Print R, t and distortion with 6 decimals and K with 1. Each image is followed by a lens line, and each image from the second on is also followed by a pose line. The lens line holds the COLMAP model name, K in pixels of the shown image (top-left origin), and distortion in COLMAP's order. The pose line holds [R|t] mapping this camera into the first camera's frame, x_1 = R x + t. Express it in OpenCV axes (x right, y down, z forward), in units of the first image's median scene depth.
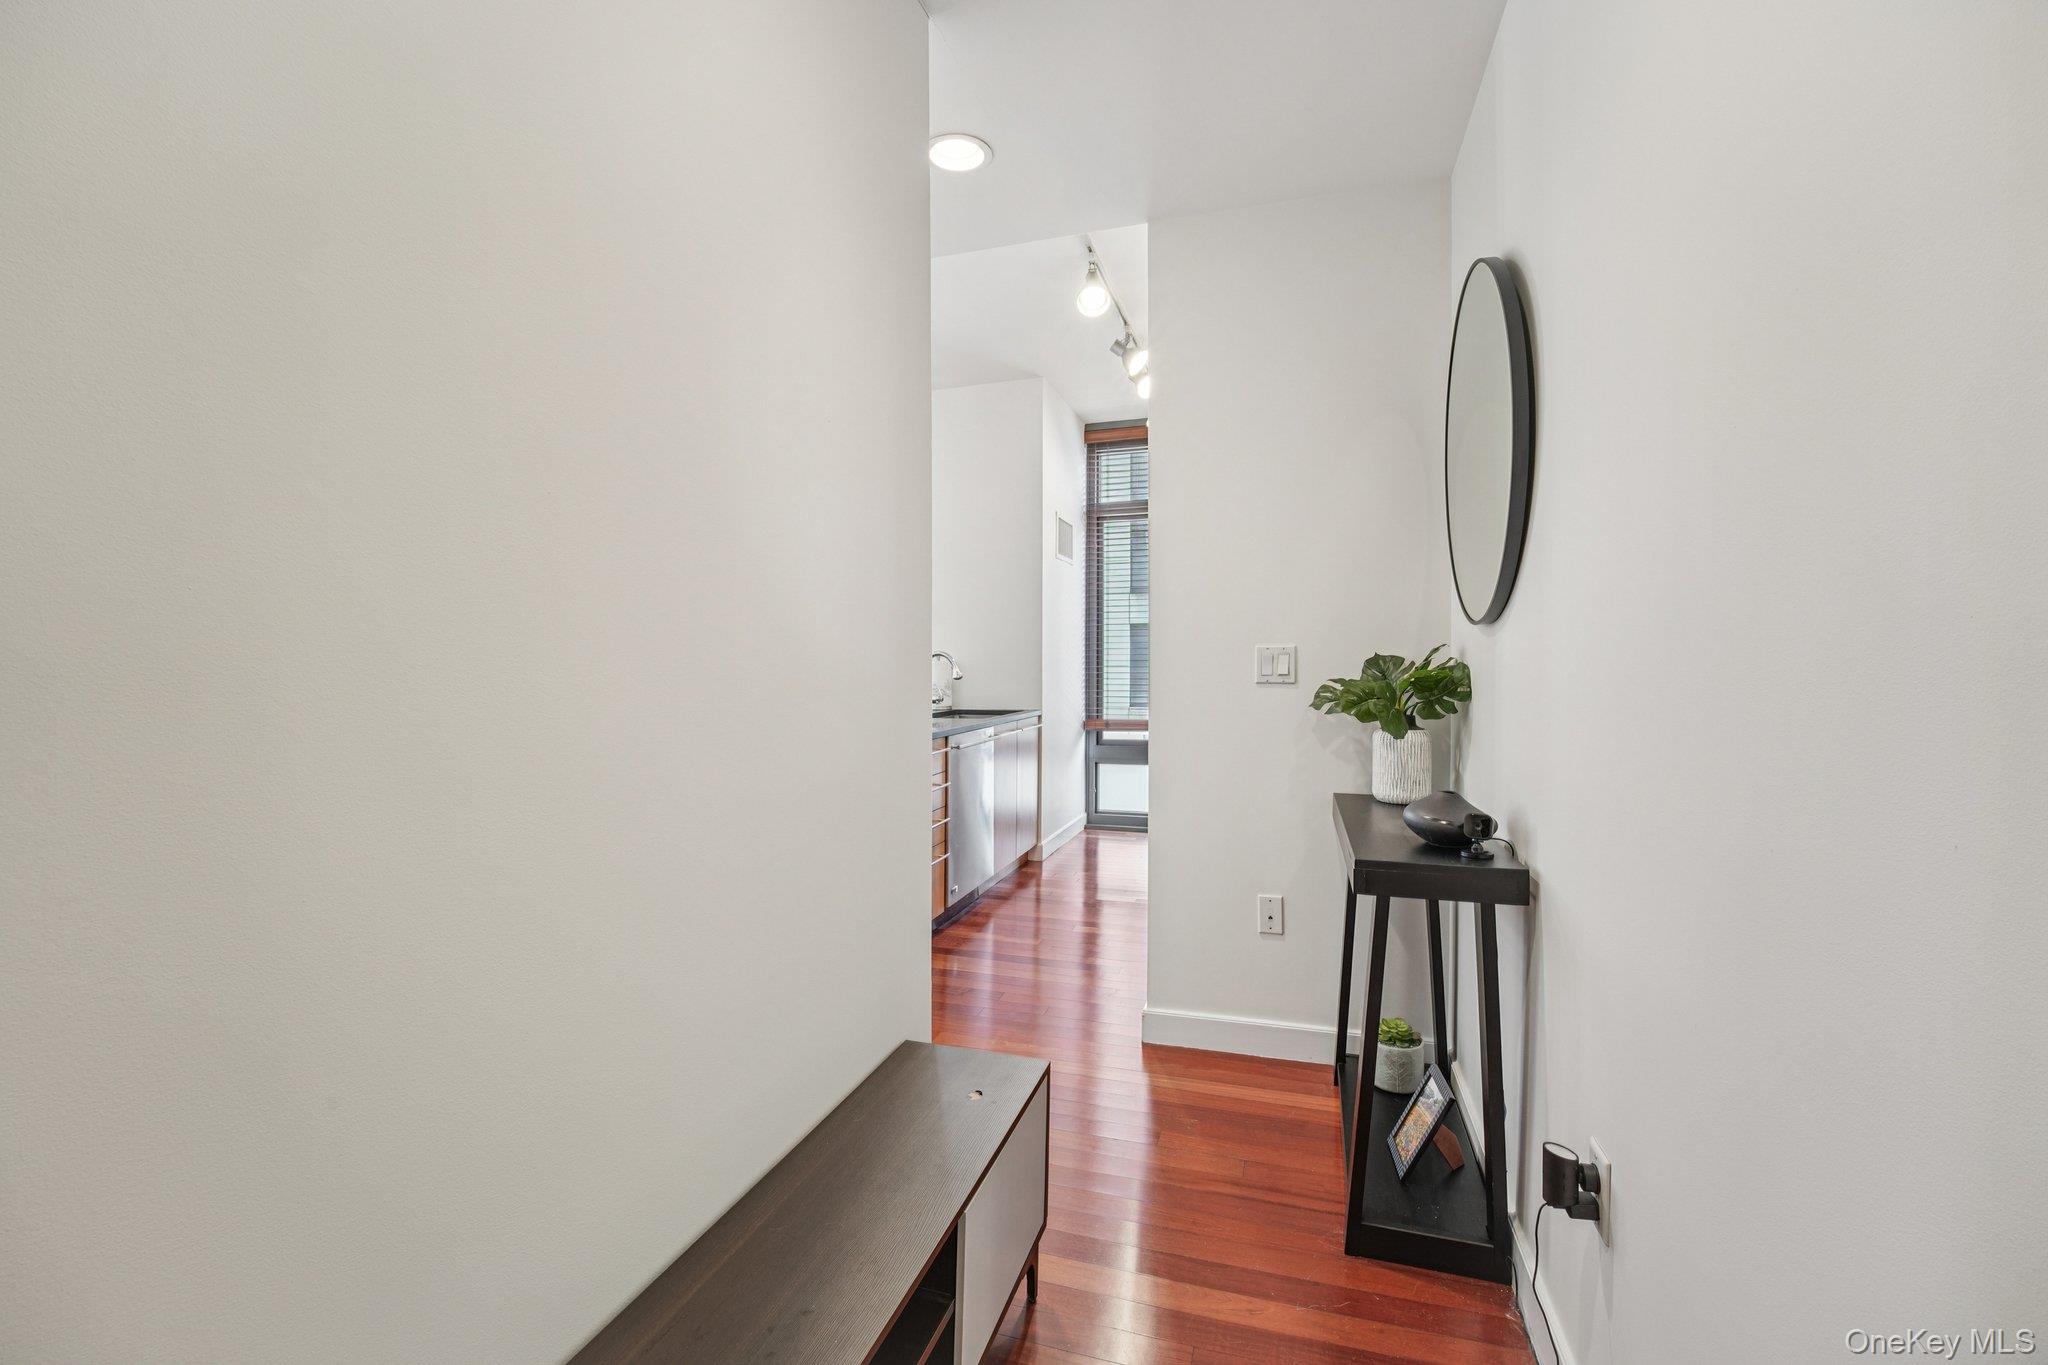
lens RADIAL K [[853.9, 0, 1018.1], [0, 853.9, 693.0], [0, 0, 1]] dist [0.000962, -0.007191]
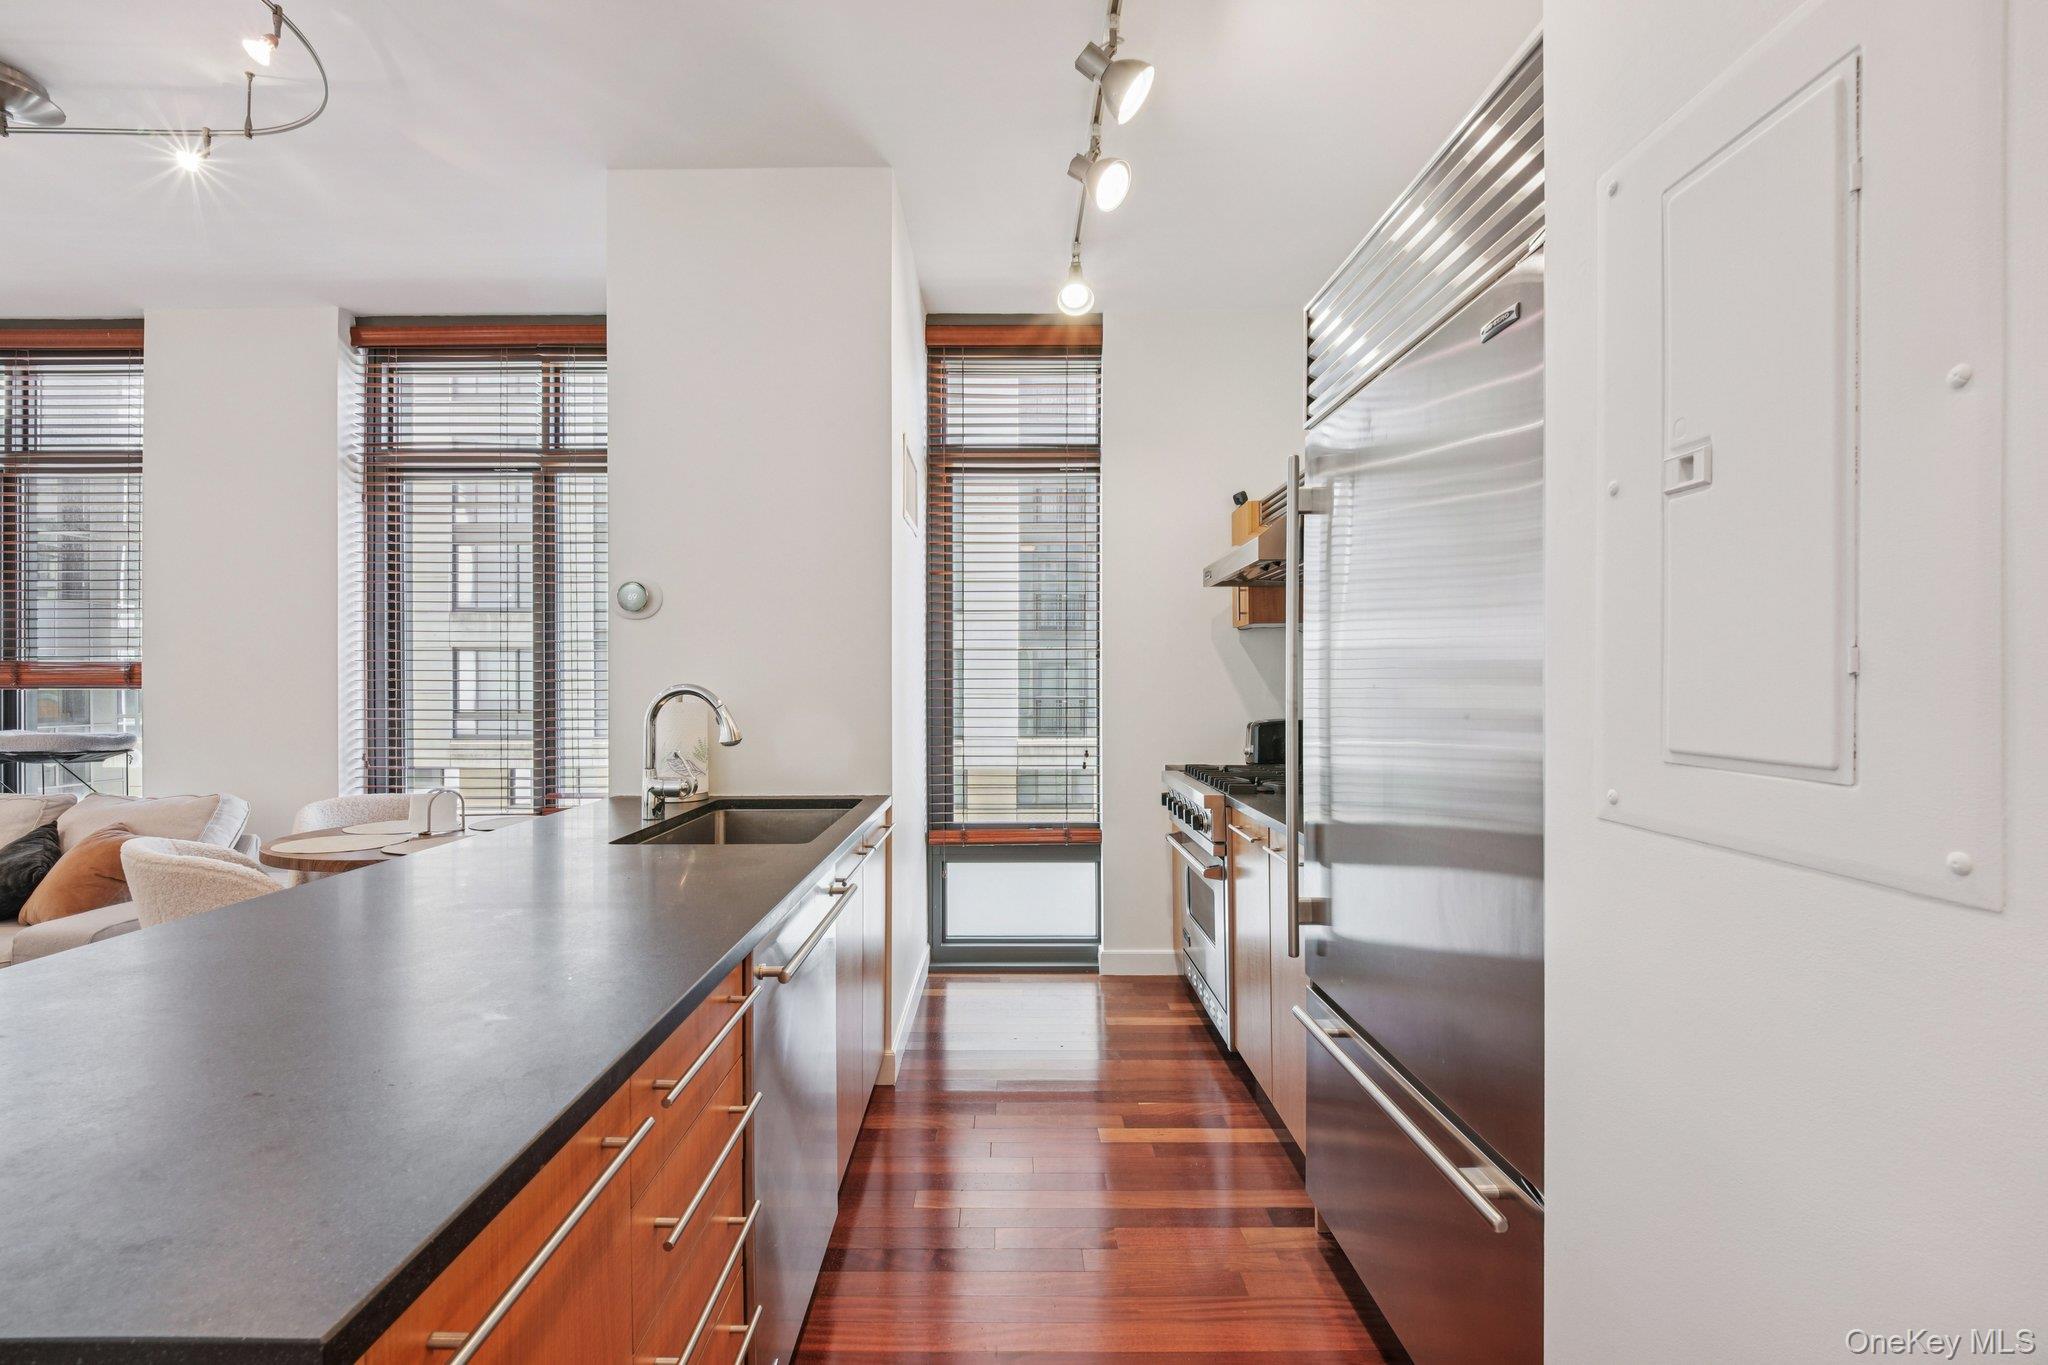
lens RADIAL K [[853.9, 0, 1000.1], [0, 853.9, 690.5], [0, 0, 1]] dist [0.000962, -0.007191]
pose [[0.954675, -0.002986, 0.297636, -0.054850], [0.012312, 0.999490, -0.029463, -0.024087], [-0.297396, 0.031793, 0.954225, 0.404247]]
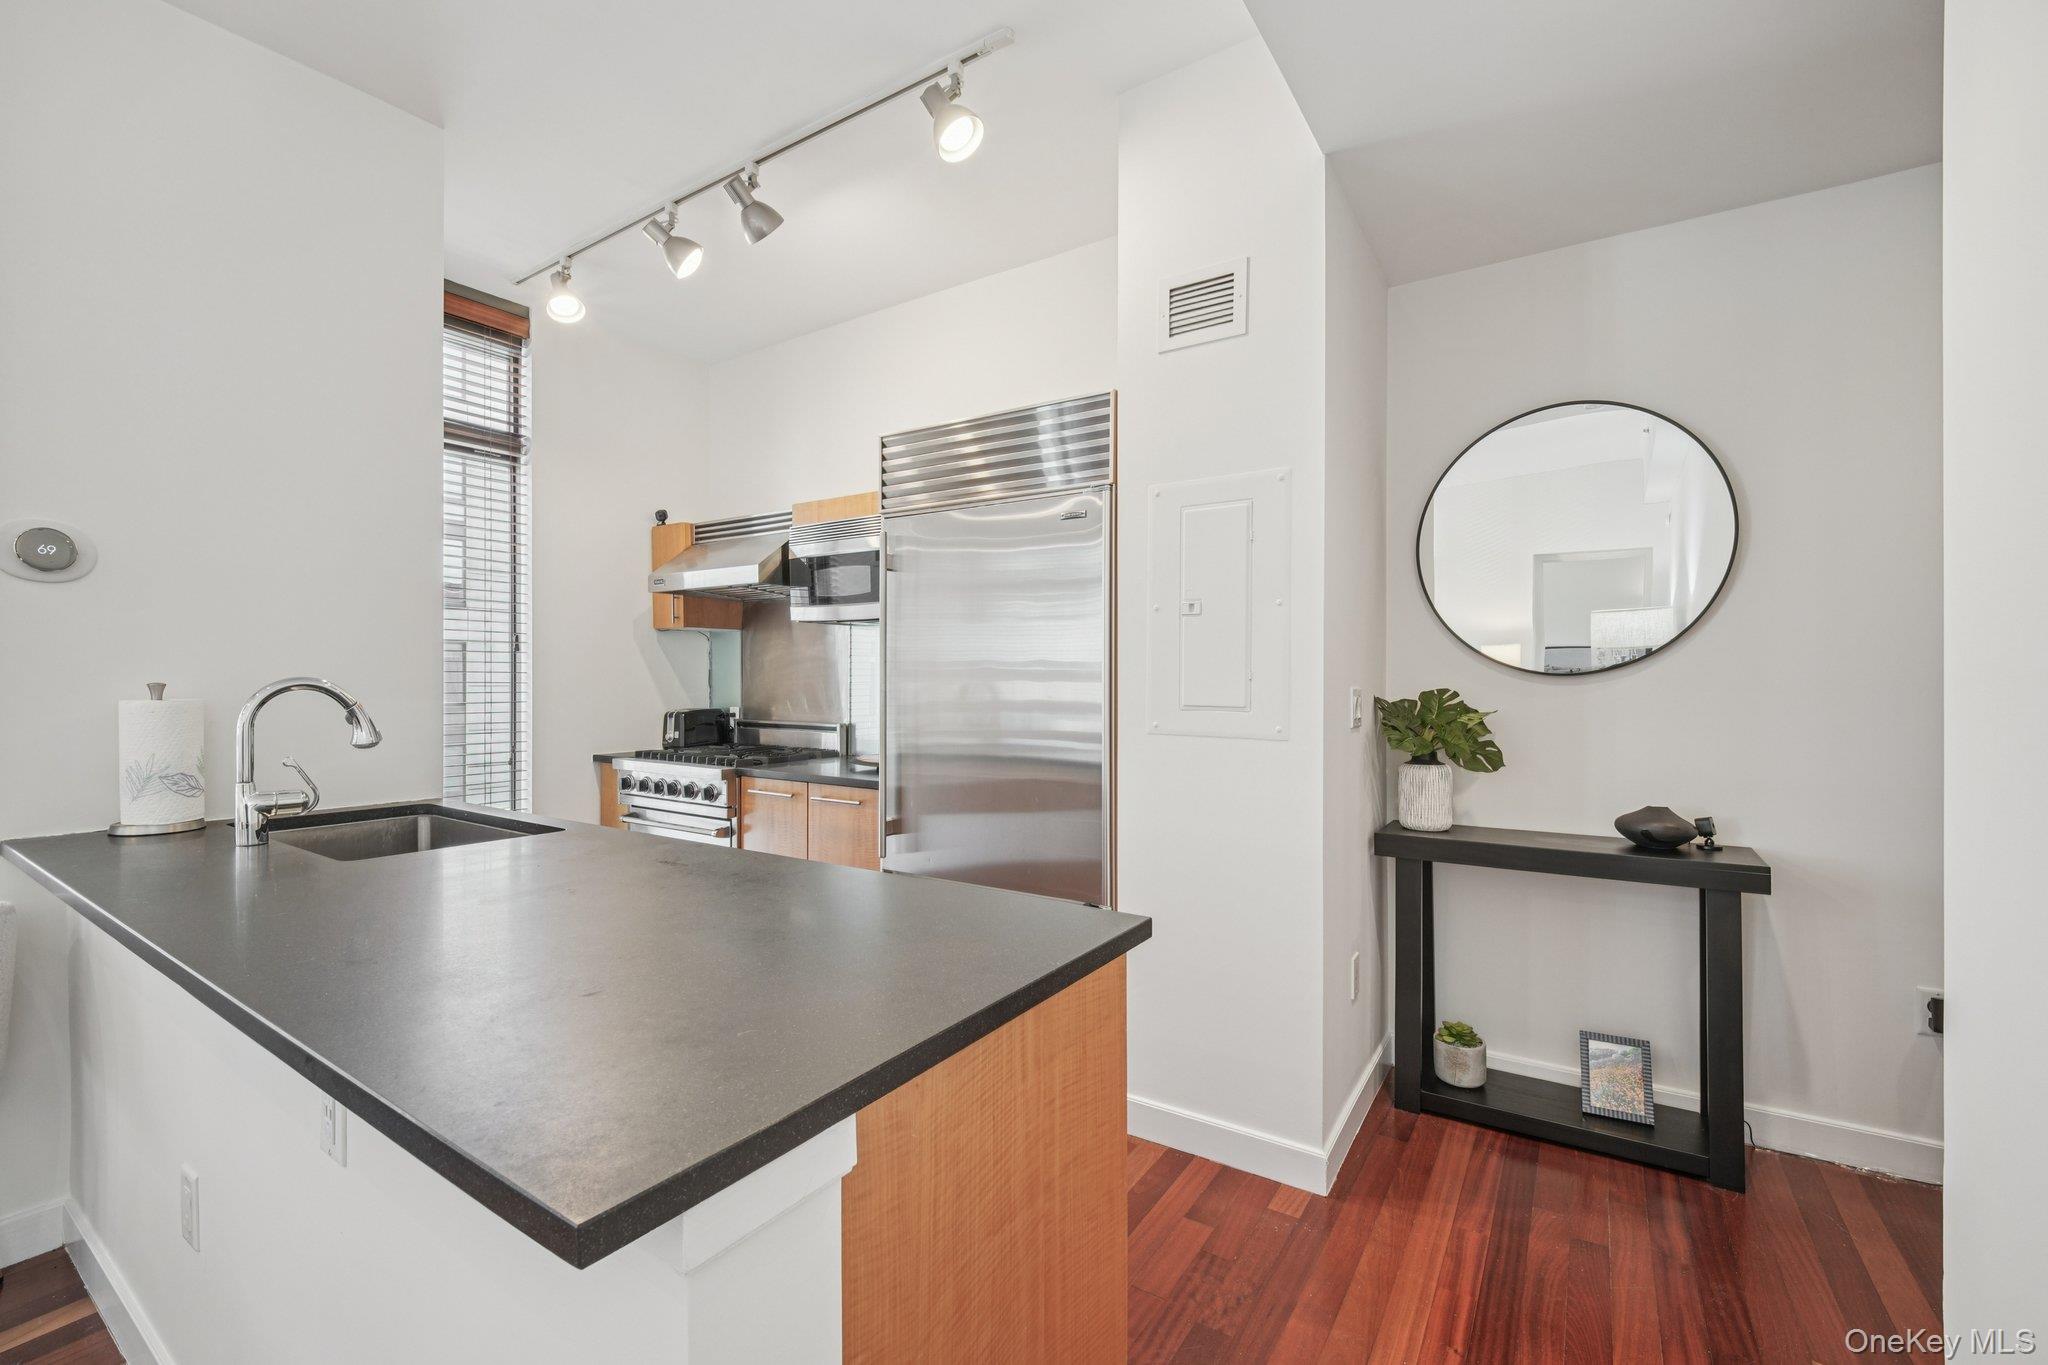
lens RADIAL K [[853.9, 0, 1002.9], [0, 853.9, 671.5], [0, 0, 1]] dist [0.000962, -0.007191]
pose [[0.285515, 0.013257, 0.958282, -0.294028], [0.029235, 0.999319, -0.022535, -0.026623], [-0.957928, 0.034450, 0.284933, 0.468451]]
